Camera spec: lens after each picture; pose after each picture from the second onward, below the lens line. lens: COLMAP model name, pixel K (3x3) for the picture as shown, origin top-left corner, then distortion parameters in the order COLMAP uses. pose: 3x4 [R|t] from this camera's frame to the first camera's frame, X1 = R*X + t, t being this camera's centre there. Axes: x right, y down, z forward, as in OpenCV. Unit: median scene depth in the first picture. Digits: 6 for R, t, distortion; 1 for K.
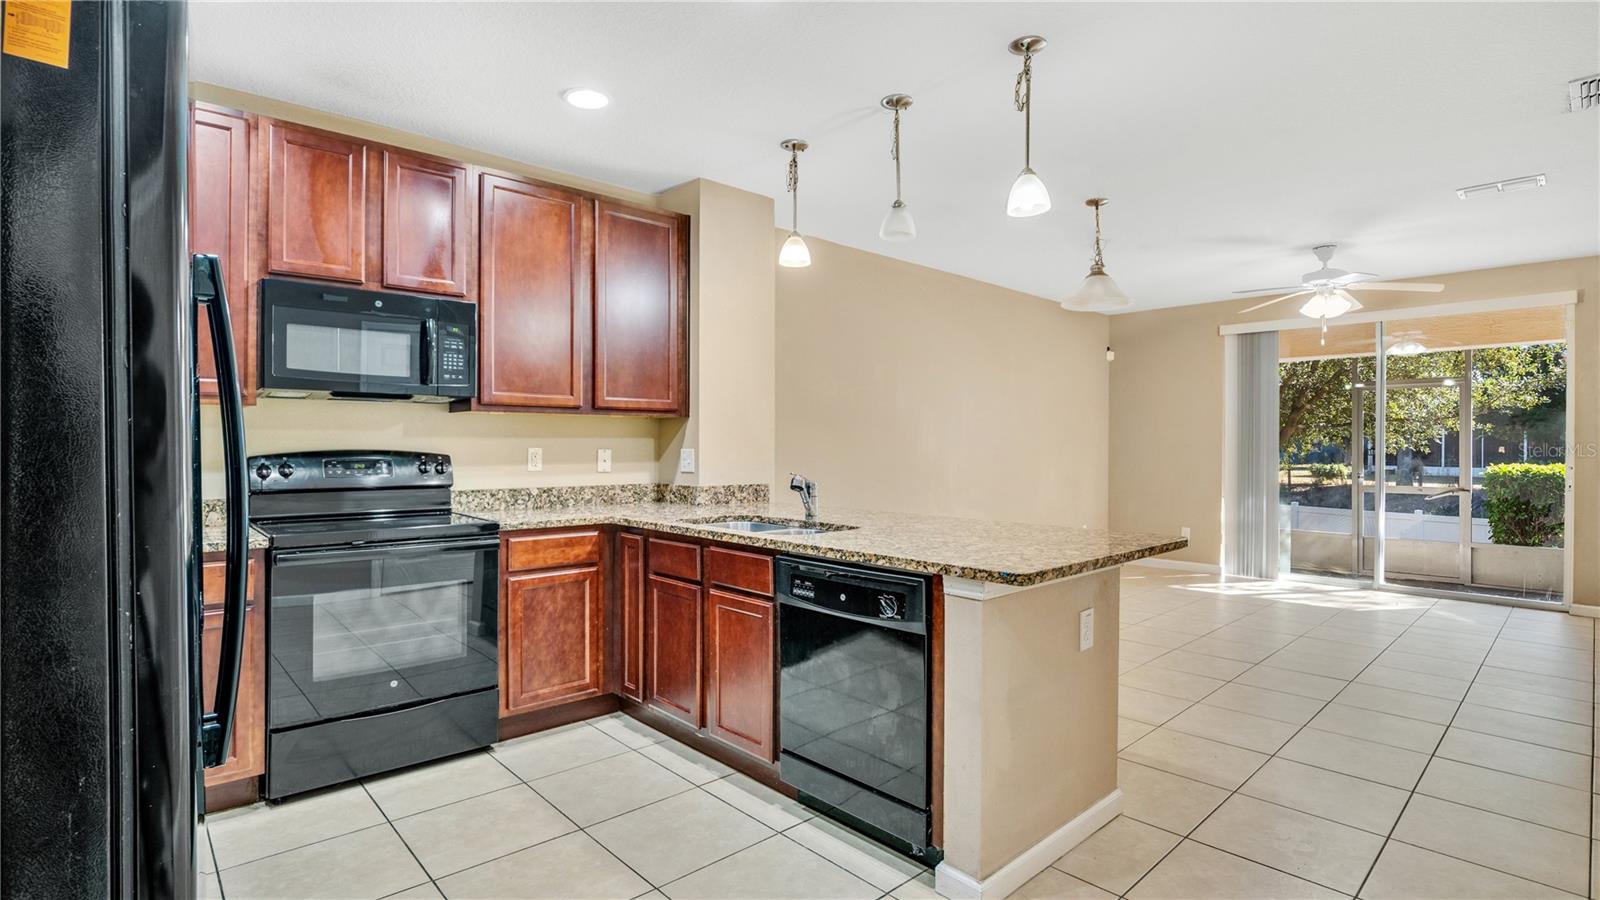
lens RADIAL K [[760.3, 0, 786.7], [0, 760.3, 450.1], [0, 0, 1]] dist [-0.024387, -0.000242]
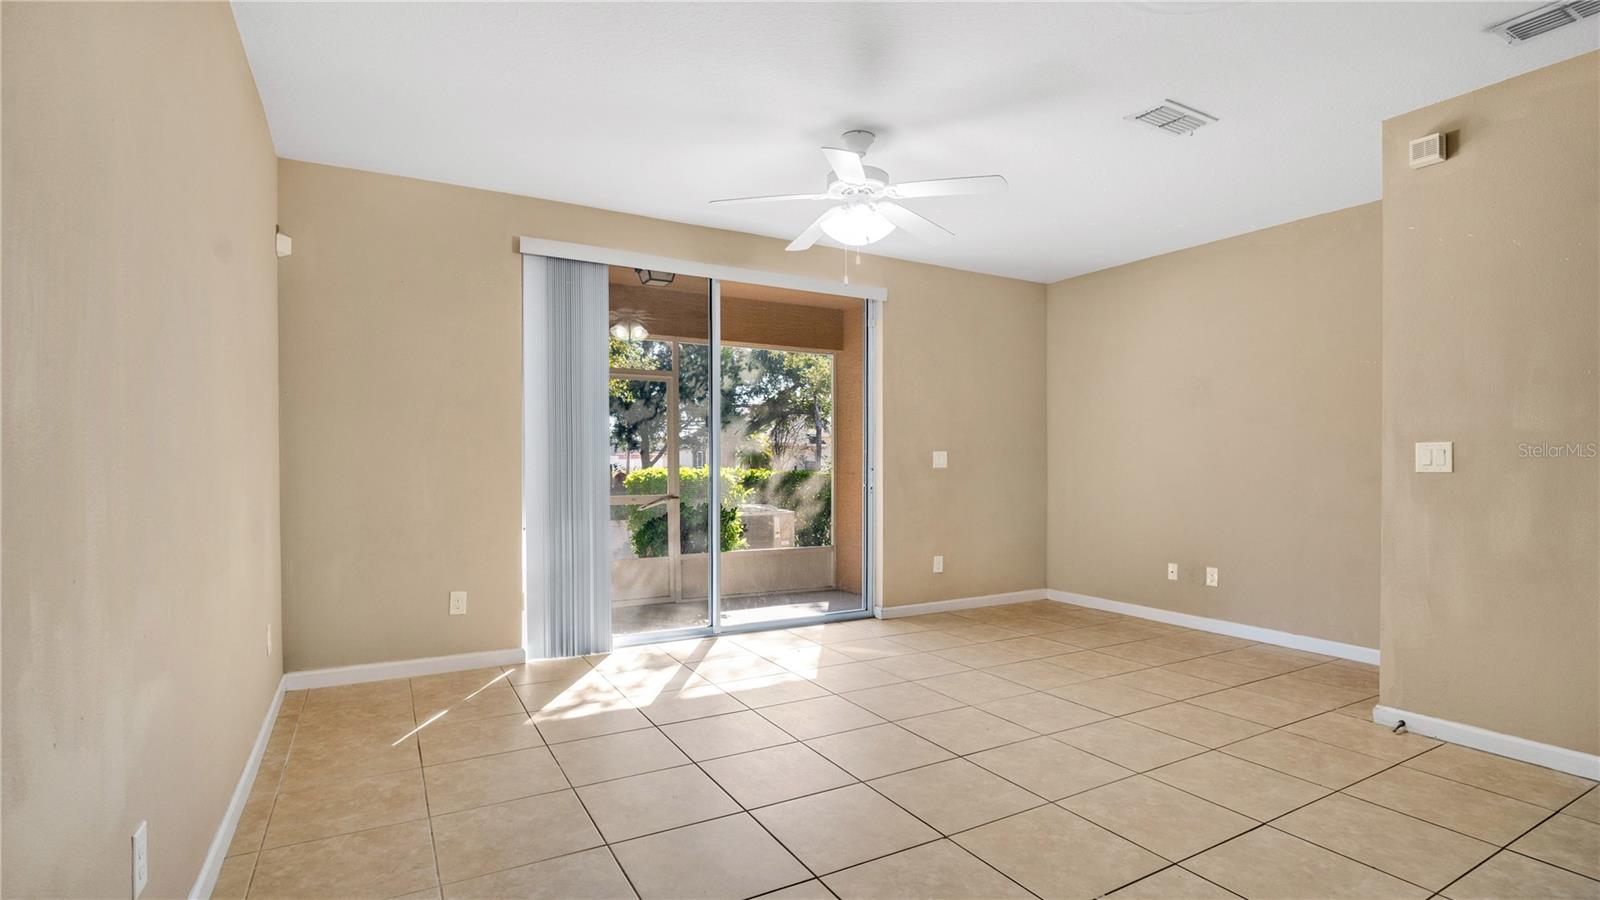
lens RADIAL K [[760.3, 0, 815.4], [0, 760.3, 456.0], [0, 0, 1]] dist [-0.024387, -0.000242]
pose [[0.209151, 0.001479, 0.977882, 0.051118], [0.003713, 0.999990, -0.002307, 0.007293], [-0.977876, 0.004113, 0.209143, 0.647074]]
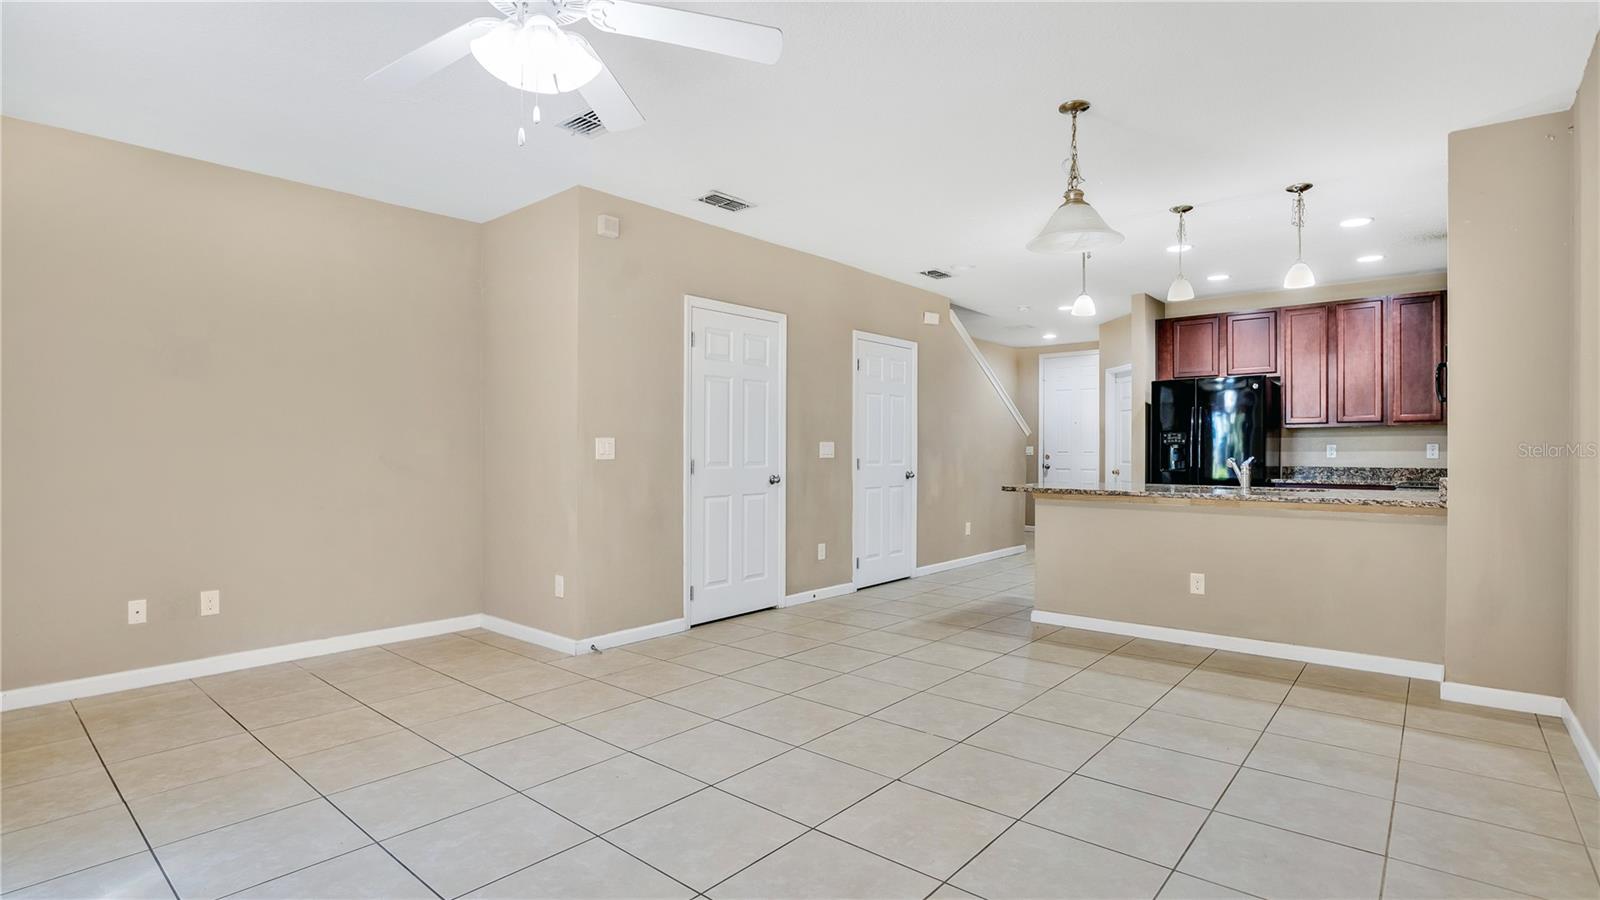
lens RADIAL K [[760.3, 0, 795.0], [0, 760.3, 451.4], [0, 0, 1]] dist [-0.024387, -0.000242]
pose [[-0.992908, -0.003421, -0.118838, 0.453264], [-0.003772, 0.999989, 0.002727, 0.008521], [0.118827, 0.003156, -0.992910, 1.002230]]
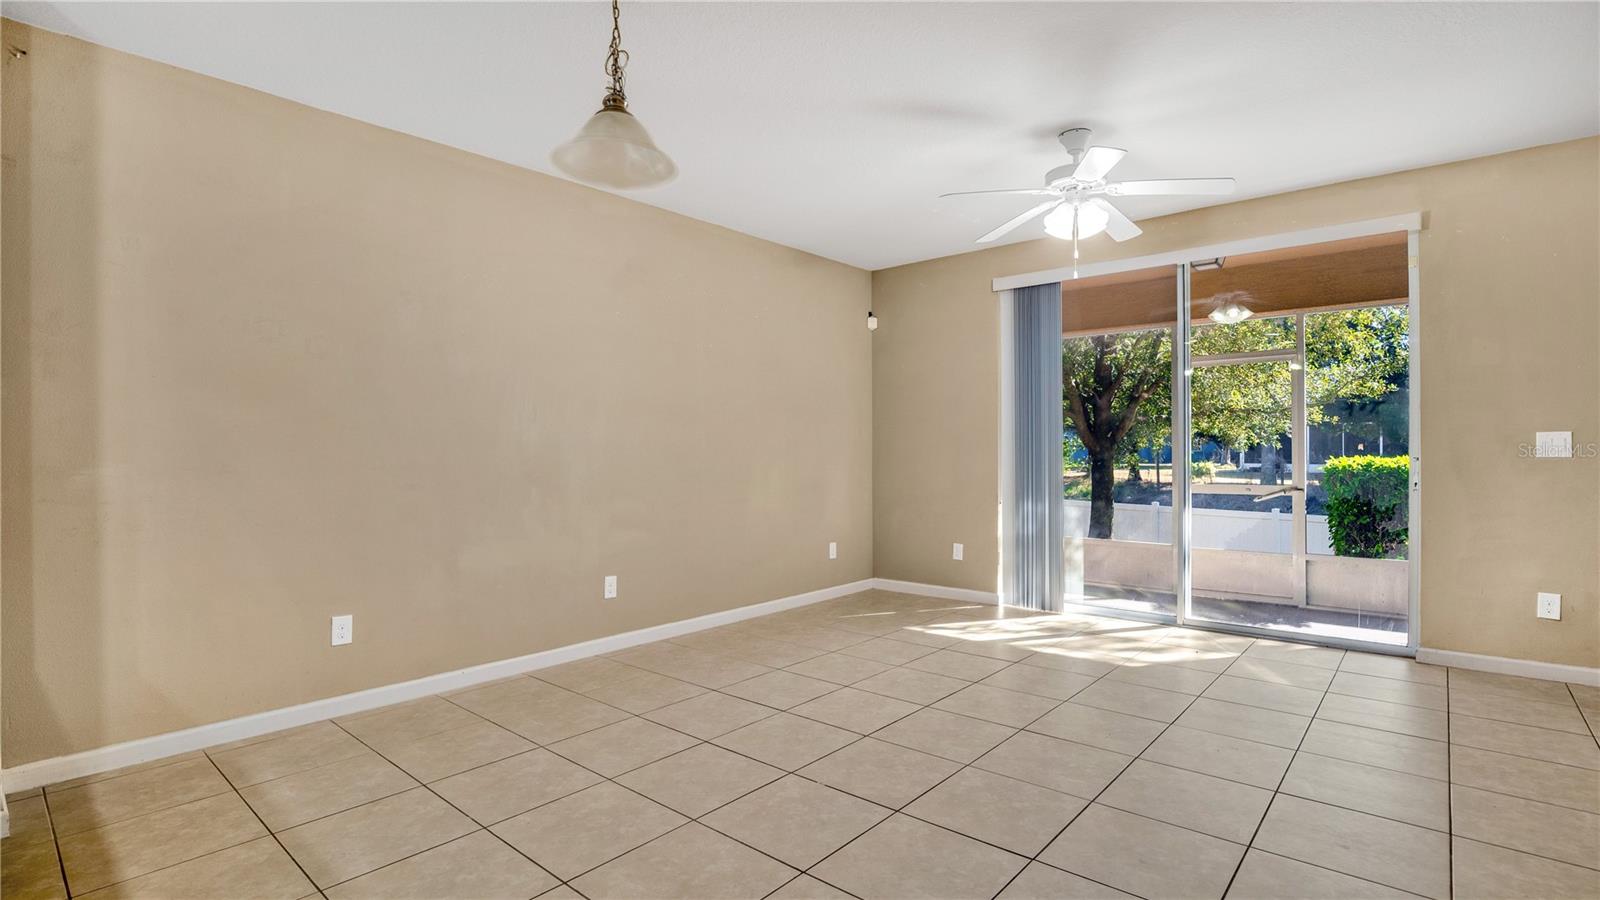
lens RADIAL K [[760.3, 0, 798.7], [0, 760.3, 454.7], [0, 0, 1]] dist [-0.024387, -0.000242]
pose [[0.992794, -0.010706, 0.119352, 0.281699], [0.010794, 0.999942, -0.000086, 0.010730], [-0.119344, 0.001373, 0.992852, 0.259598]]
